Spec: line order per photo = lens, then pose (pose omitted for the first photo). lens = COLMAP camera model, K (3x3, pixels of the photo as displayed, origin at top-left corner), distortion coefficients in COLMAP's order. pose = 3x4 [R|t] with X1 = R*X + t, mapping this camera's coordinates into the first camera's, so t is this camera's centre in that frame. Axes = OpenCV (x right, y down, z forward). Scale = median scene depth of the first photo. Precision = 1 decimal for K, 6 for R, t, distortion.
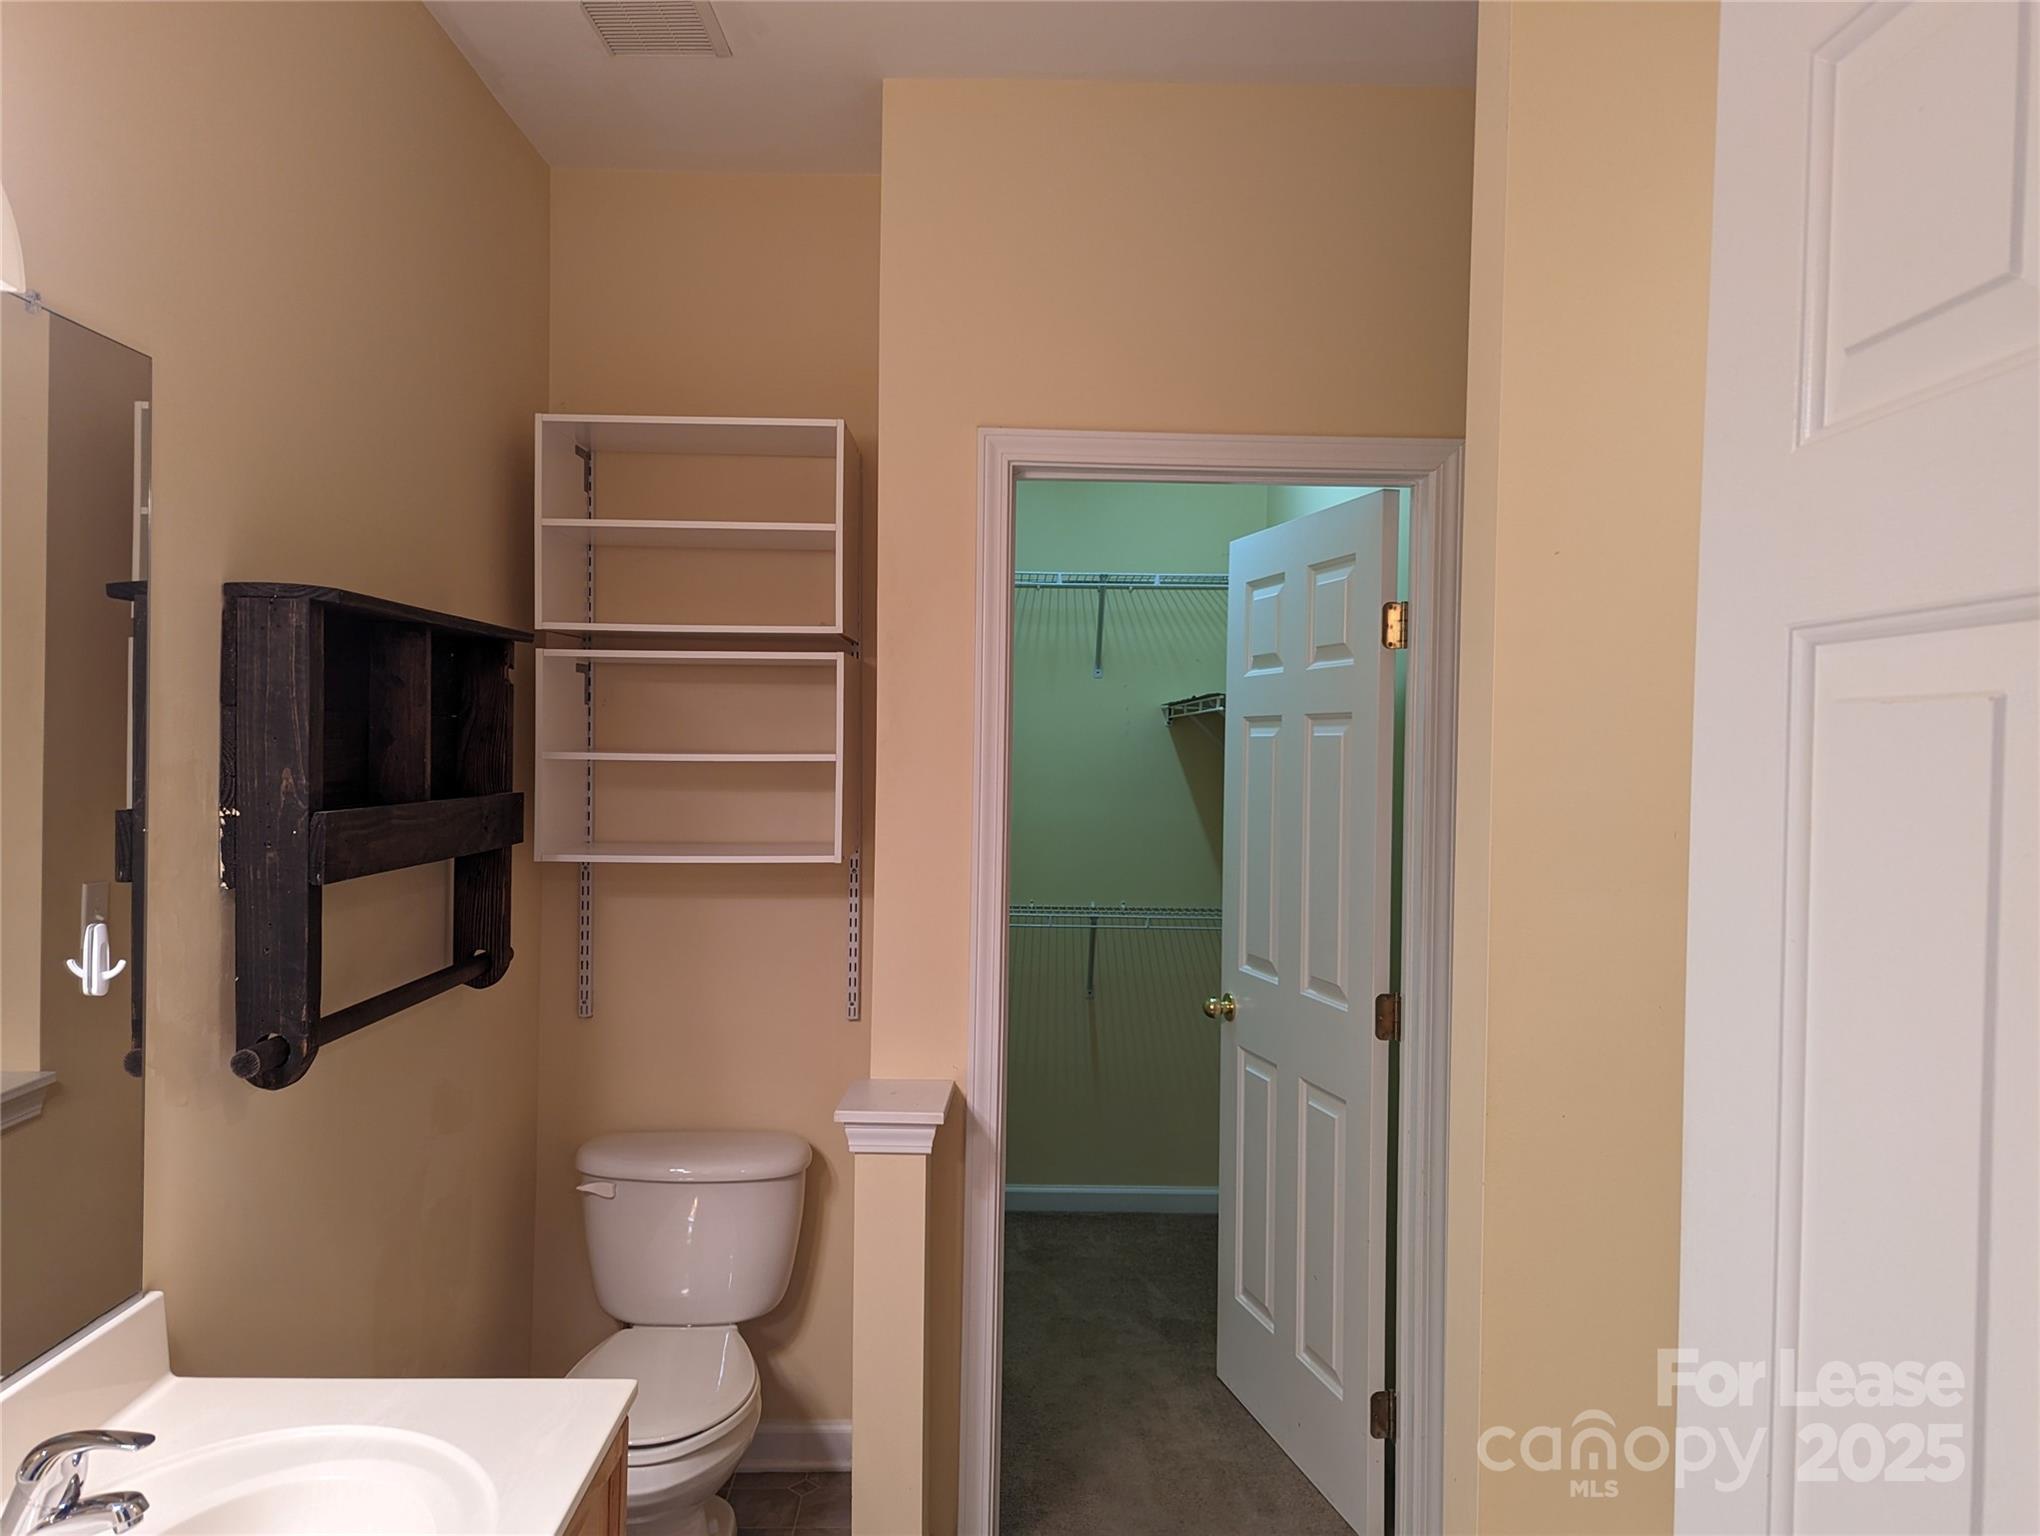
lens RADIAL K [[1426.1, 0, 1020.0], [0, 1426.1, 768.0], [0, 0, 1]] dist [-0.002801, -0.003135]
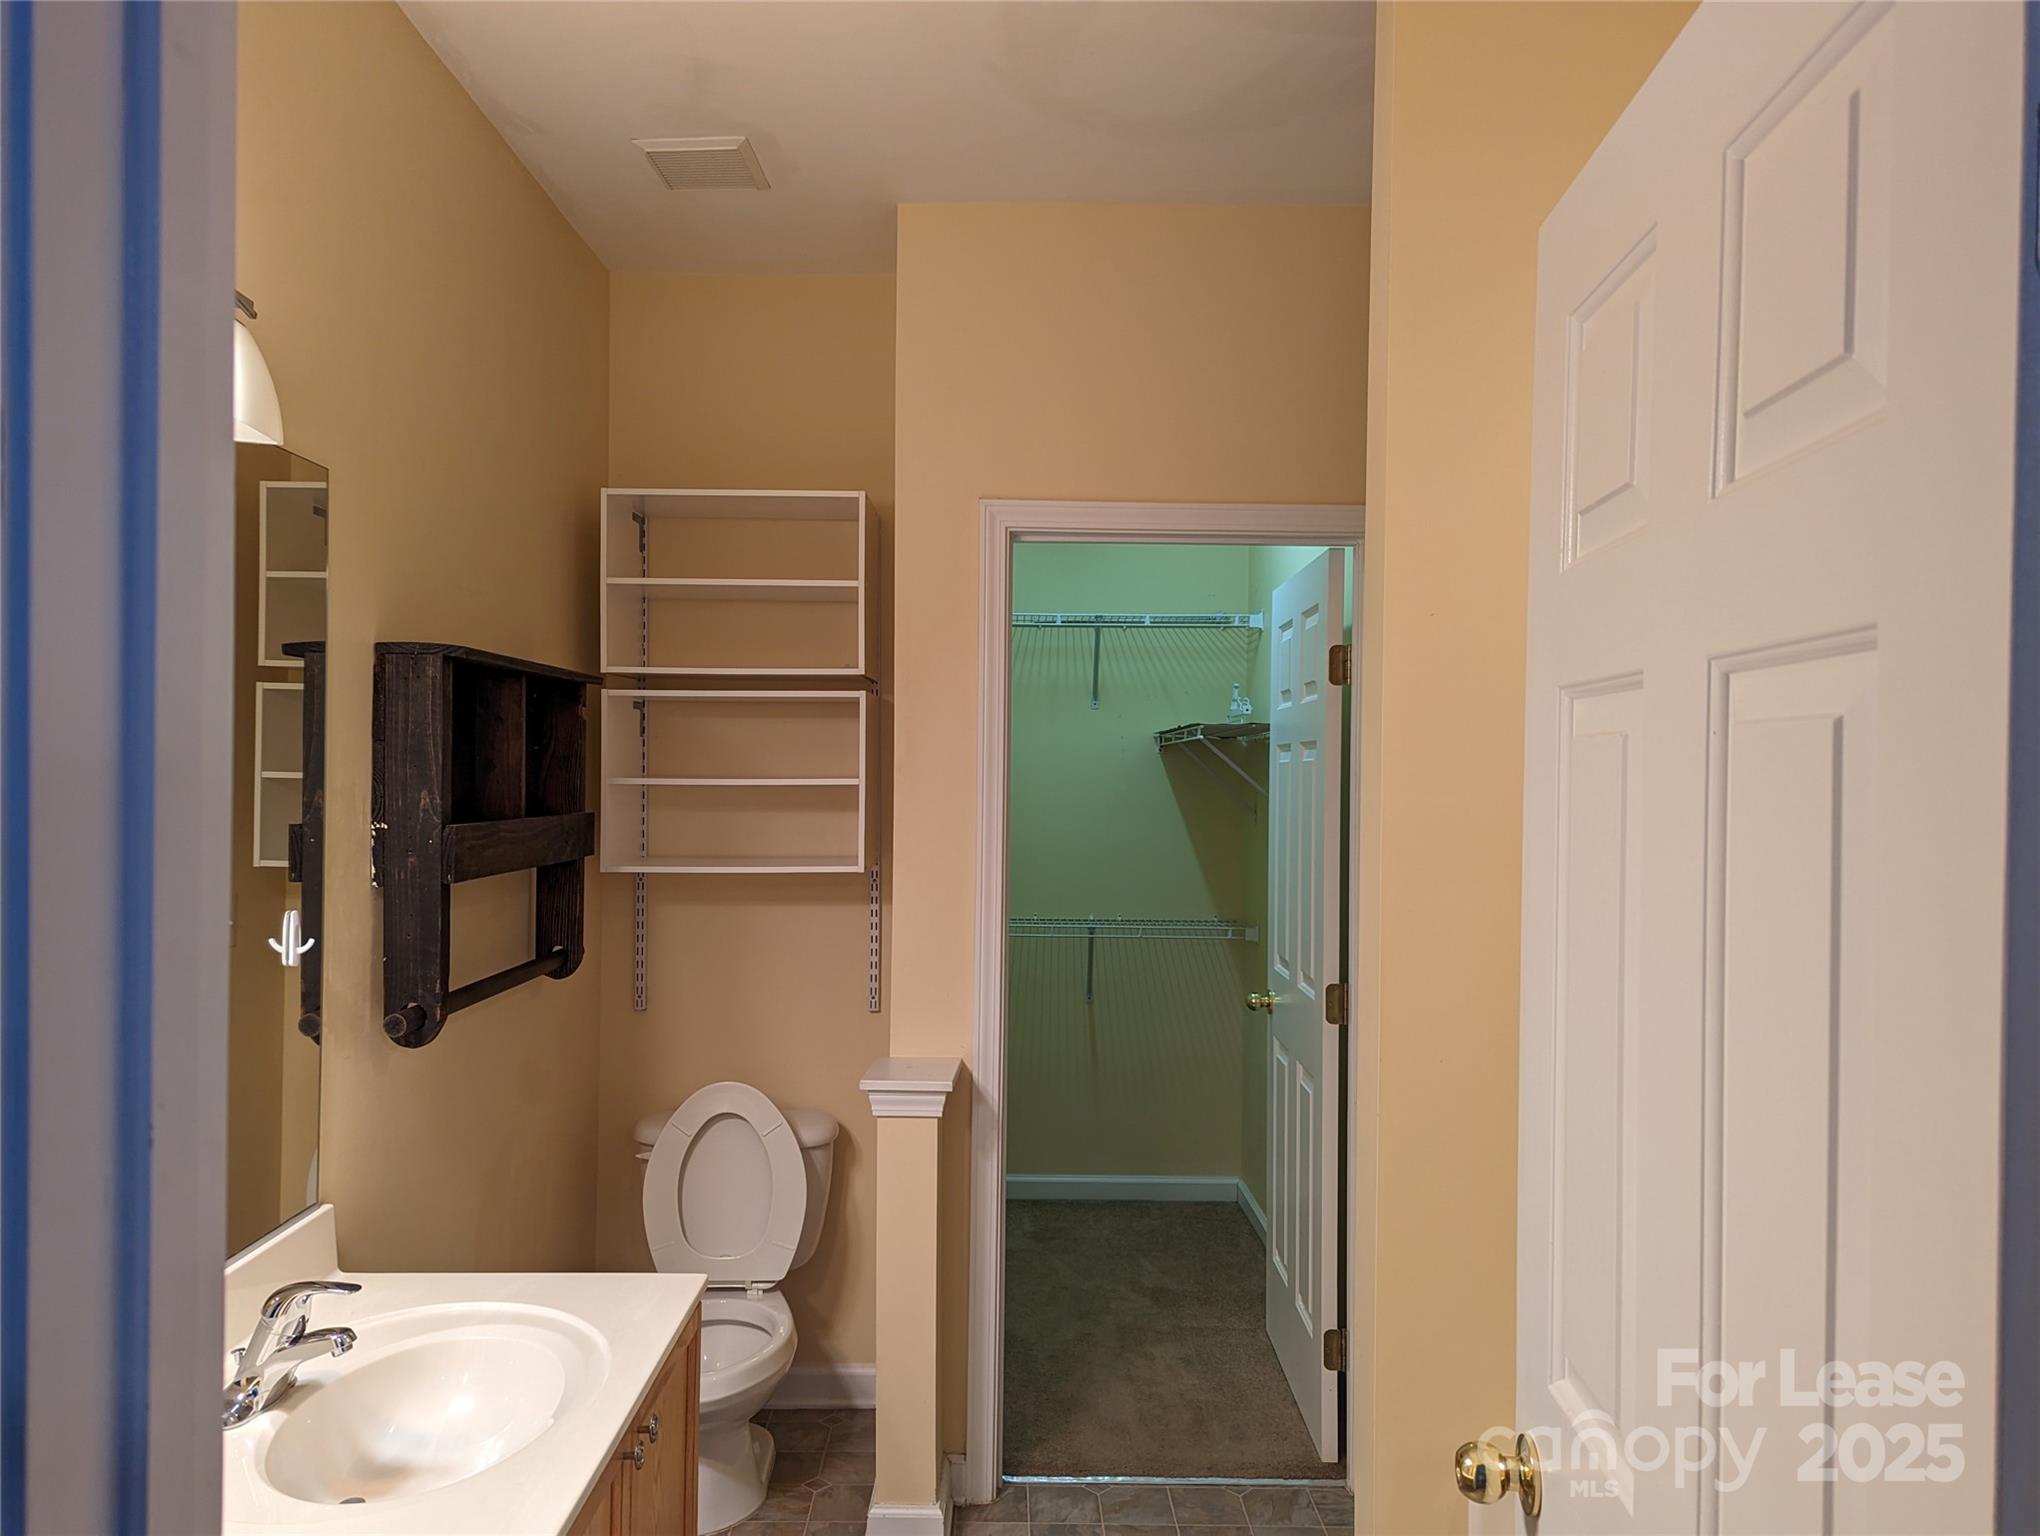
lens RADIAL K [[1426.1, 0, 1020.0], [0, 1426.1, 768.0], [0, 0, 1]] dist [-0.002801, -0.003135]
pose [[0.999936, -0.005312, -0.009959, 0.013874], [0.005119, 0.999800, -0.019331, 0.004986], [0.010060, 0.019279, 0.999764, -0.164335]]
